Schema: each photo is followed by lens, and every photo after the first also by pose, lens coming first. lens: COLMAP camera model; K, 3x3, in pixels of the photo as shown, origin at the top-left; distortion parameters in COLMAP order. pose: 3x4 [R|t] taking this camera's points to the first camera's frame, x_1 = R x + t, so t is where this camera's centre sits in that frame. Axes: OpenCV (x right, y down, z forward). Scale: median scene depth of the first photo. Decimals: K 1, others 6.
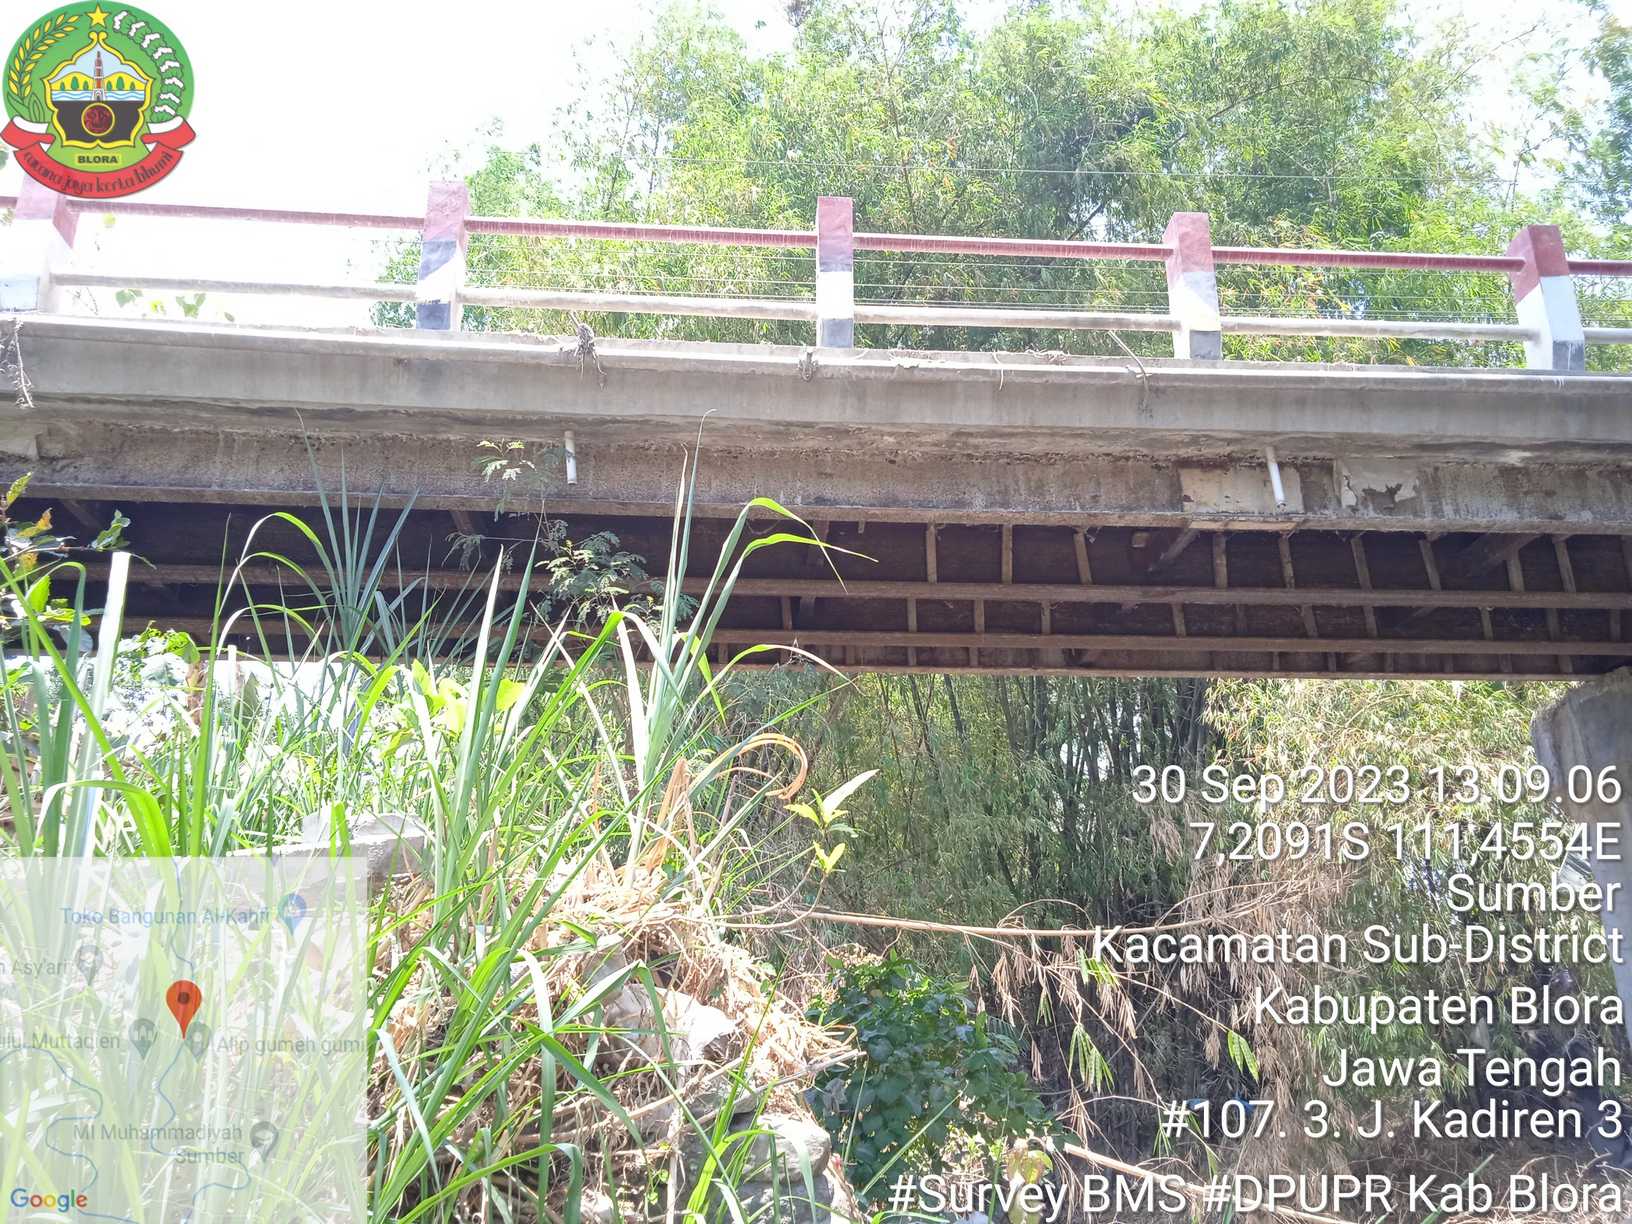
lens RADIAL K [[1361.2, 0, 823.5], [0, 1361.2, 619.4], [0, 0, 1]] dist [0.064665, -0.075764]
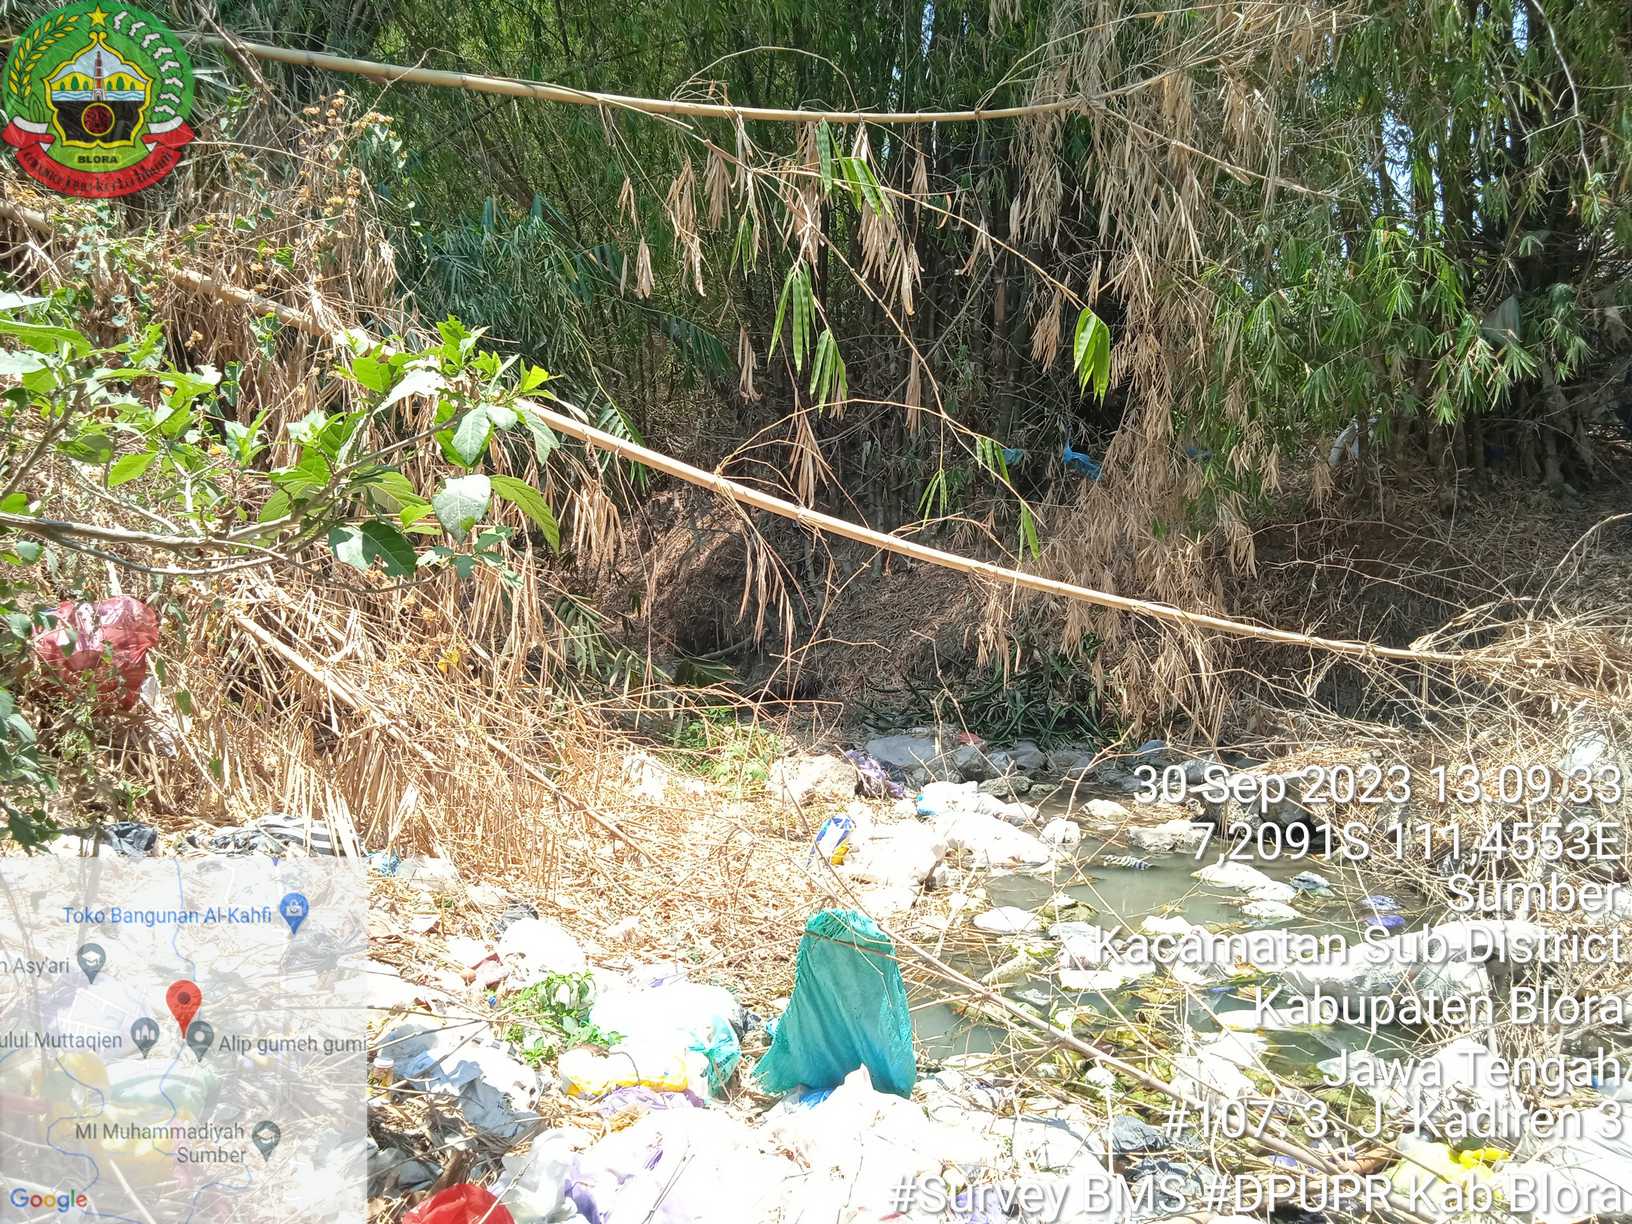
lens RADIAL K [[1342.3, 0, 818.5], [0, 1342.3, 626.7], [0, 0, 1]] dist [0.060701, -0.065966]
pose [[0.990447, 0.015202, 0.137057, 0.116551], [-0.067024, 0.921679, 0.382121, 0.213930], [-0.120513, -0.387656, 0.913892, 0.459338]]
